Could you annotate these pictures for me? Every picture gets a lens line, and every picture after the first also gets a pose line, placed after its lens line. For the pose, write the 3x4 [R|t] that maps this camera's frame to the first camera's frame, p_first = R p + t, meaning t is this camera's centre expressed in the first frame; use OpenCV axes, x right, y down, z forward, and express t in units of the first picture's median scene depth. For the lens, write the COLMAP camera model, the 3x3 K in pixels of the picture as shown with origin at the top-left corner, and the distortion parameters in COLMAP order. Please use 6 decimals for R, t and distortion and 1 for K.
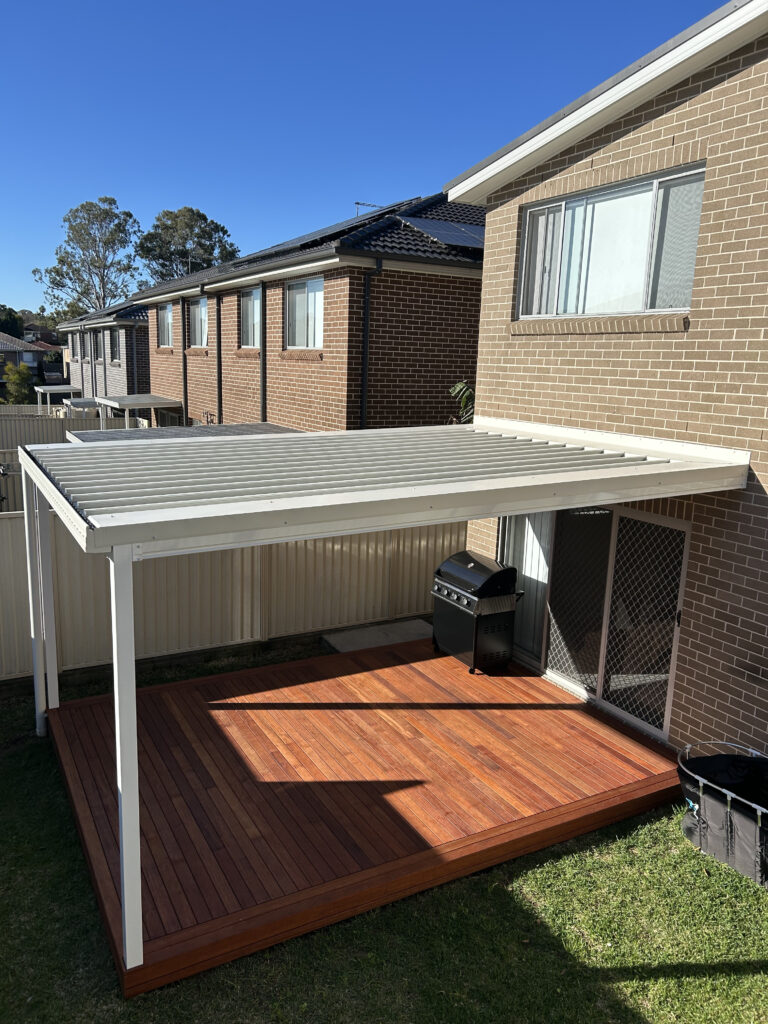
lens RADIAL K [[757.0, 0, 421.5], [0, 757.0, 511.6], [0, 0, 1]] dist [0.035890, -0.001121]
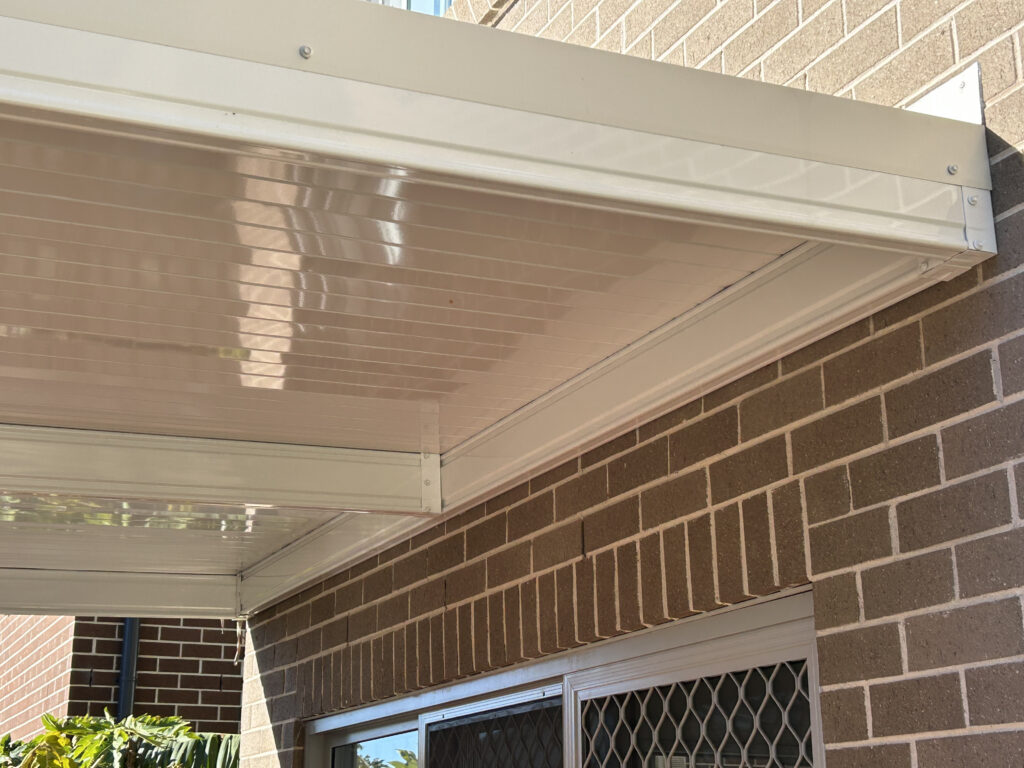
lens RADIAL K [[1528.6, 0, 512.0], [0, 1528.6, 384.0], [0, 0, 1]] dist [0.107729, 0.000089]
pose [[0.990639, -0.085419, -0.106478, 0.243698], [0.024852, 0.879843, -0.474614, 0.107329], [0.134225, 0.467525, 0.873730, 0.481700]]
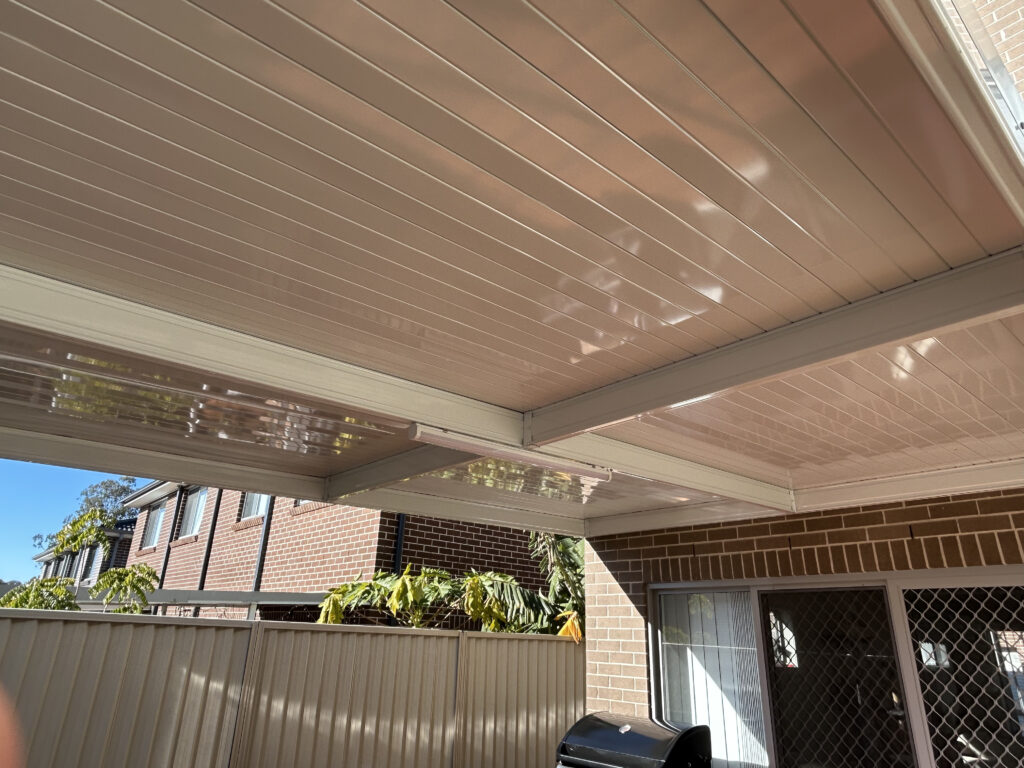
lens RADIAL K [[638.9, 0, 512.0], [0, 638.9, 384.0], [0, 0, 1]] dist [0.000316, -0.000565]
pose [[0.985244, 0.049025, 0.163985, -0.104870], [0.046237, 0.846241, -0.530791, 0.098490], [-0.164793, 0.530541, 0.831487, 0.457010]]
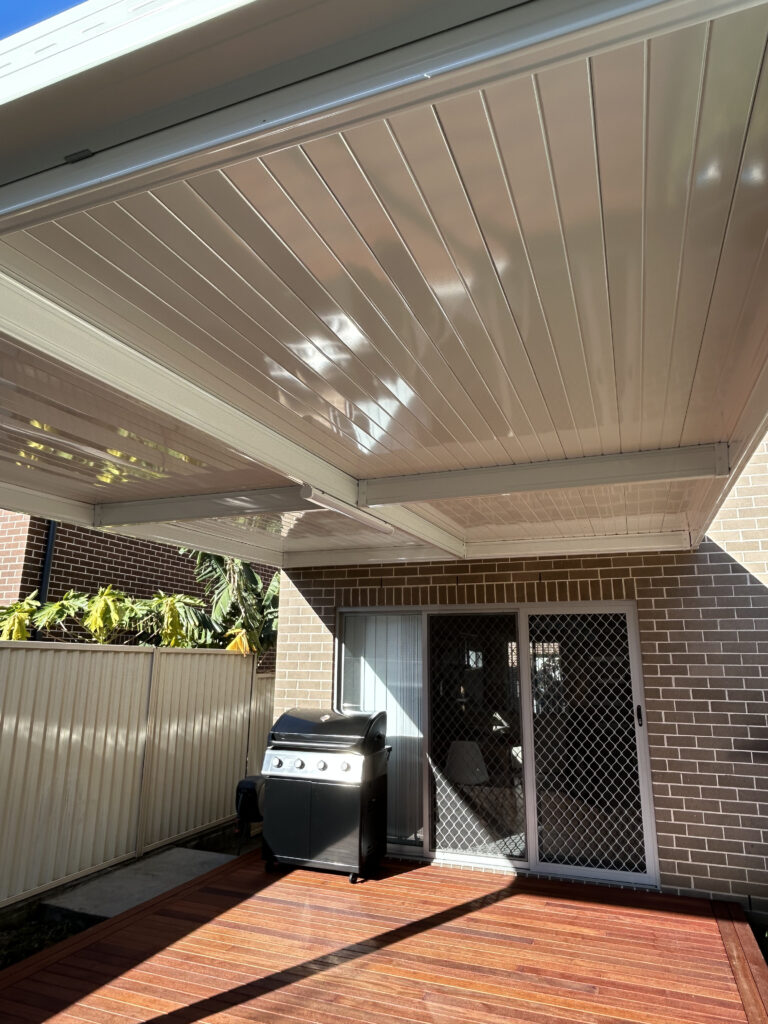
lens RADIAL K [[638.9, 0, 384.1], [0, 638.9, 506.2], [0, 0, 1]] dist [0.000316, -0.000565]
pose [[0.791732, 0.104412, 0.601880, -0.269755], [0.144153, 0.925524, -0.350180, 0.101753], [-0.593617, 0.364011, 0.717715, 0.434026]]
